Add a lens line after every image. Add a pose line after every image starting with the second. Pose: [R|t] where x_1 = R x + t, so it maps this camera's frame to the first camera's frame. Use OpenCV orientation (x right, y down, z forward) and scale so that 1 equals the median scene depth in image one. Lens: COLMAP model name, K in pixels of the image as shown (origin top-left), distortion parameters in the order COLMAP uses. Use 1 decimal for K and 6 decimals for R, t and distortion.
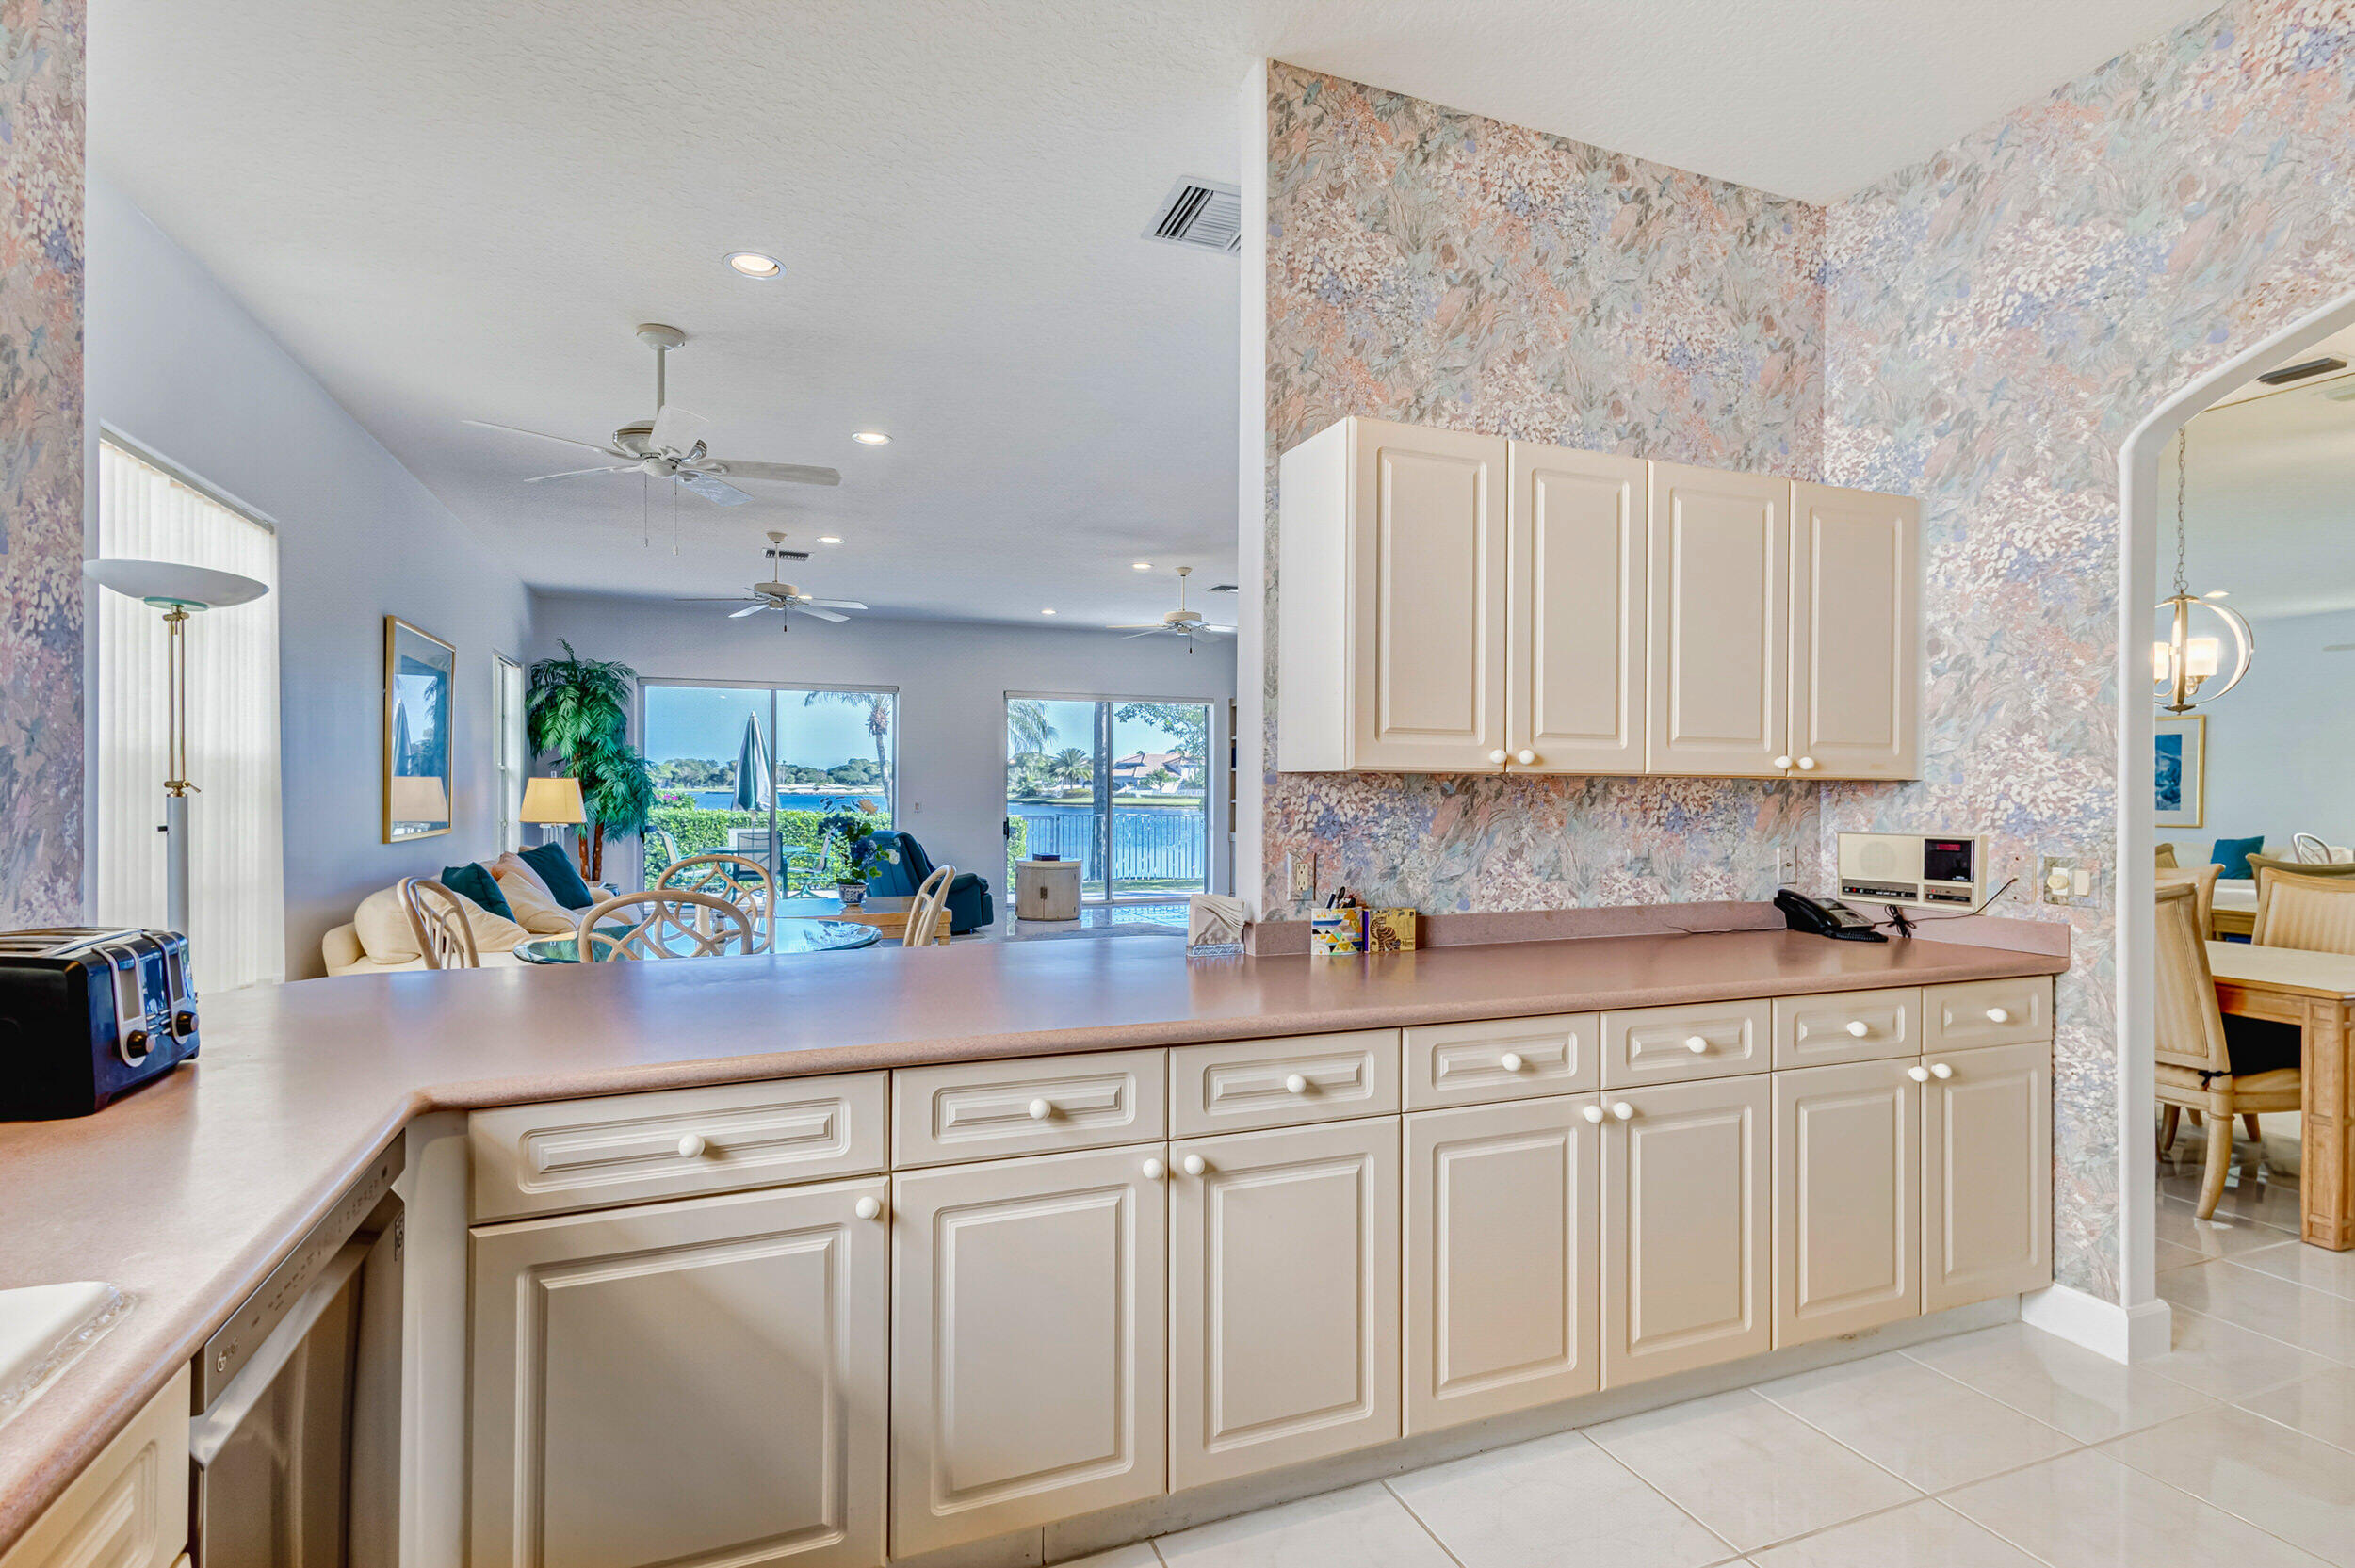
lens RADIAL K [[1084.6, 0, 1172.3], [0, 1084.6, 784.2], [0, 0, 1]] dist [0.013333, -0.001825]
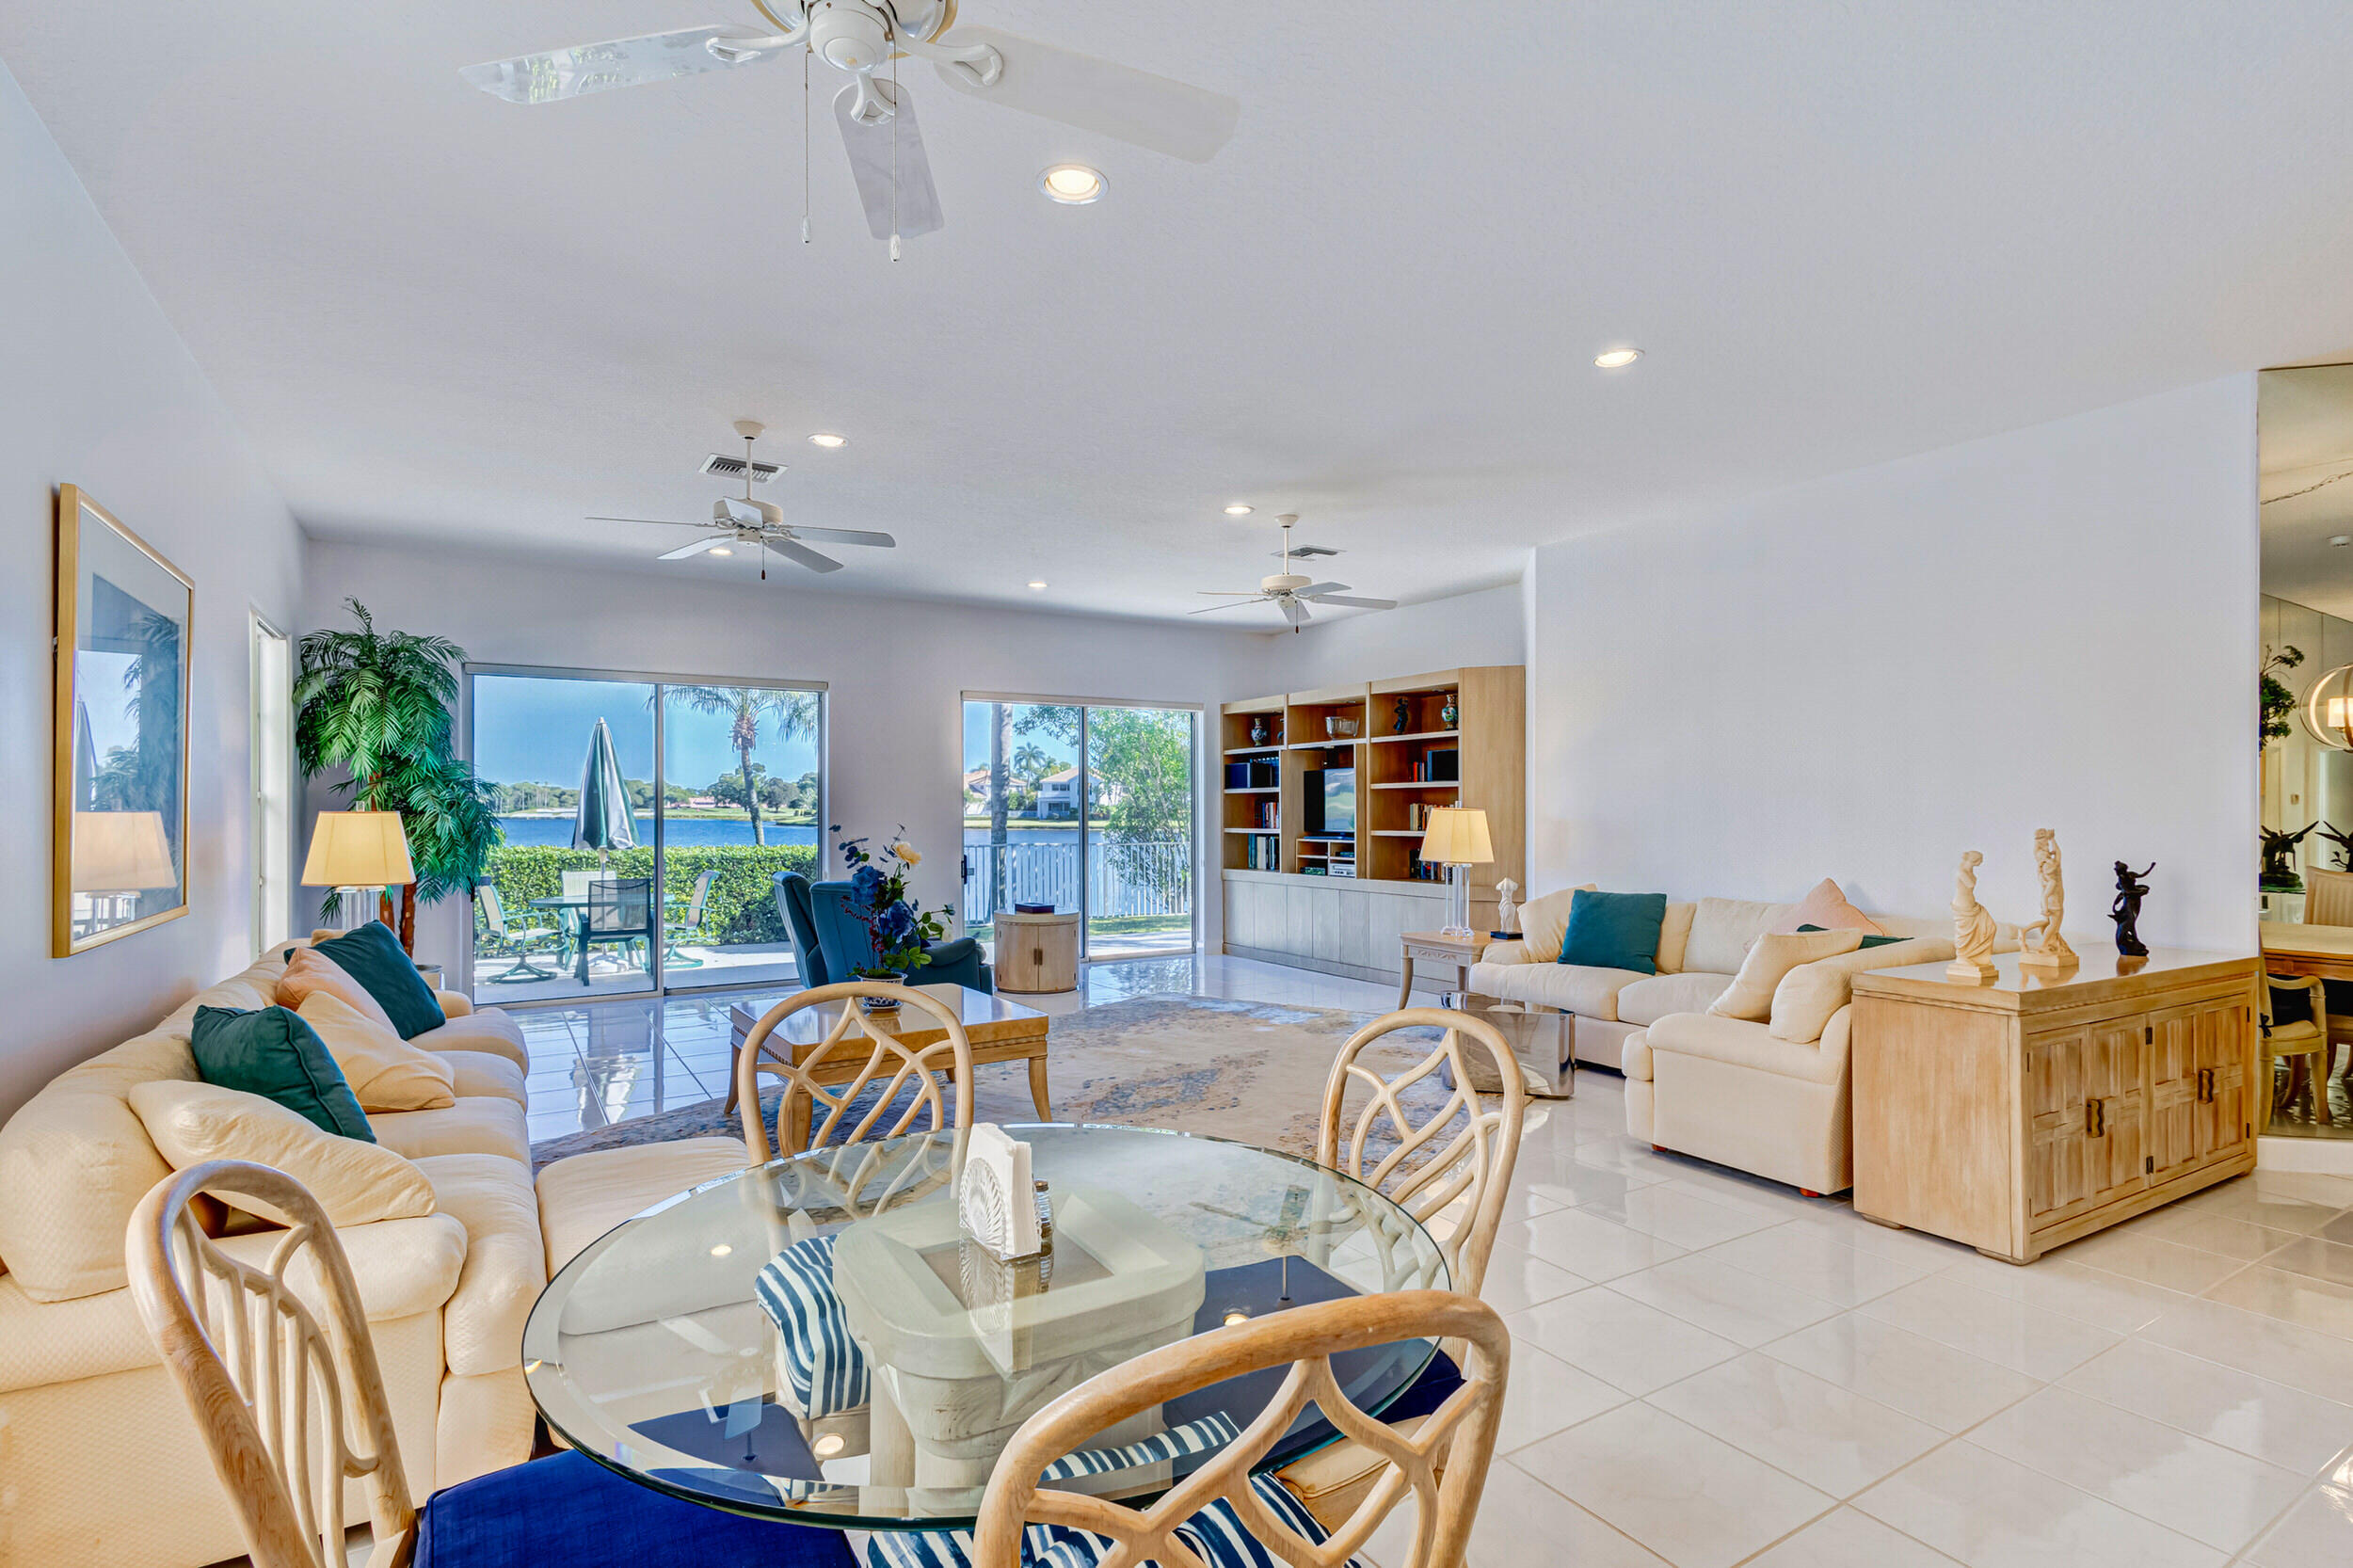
lens RADIAL K [[1151.5, 0, 1172.4], [0, 1151.5, 795.9], [0, 0, 1]] dist [-0.001440, -0.000941]
pose [[0.989032, -0.004944, 0.147622, -0.170073], [0.006008, 0.999959, -0.006758, -0.005906], [-0.147582, 0.007570, 0.989021, 0.233154]]
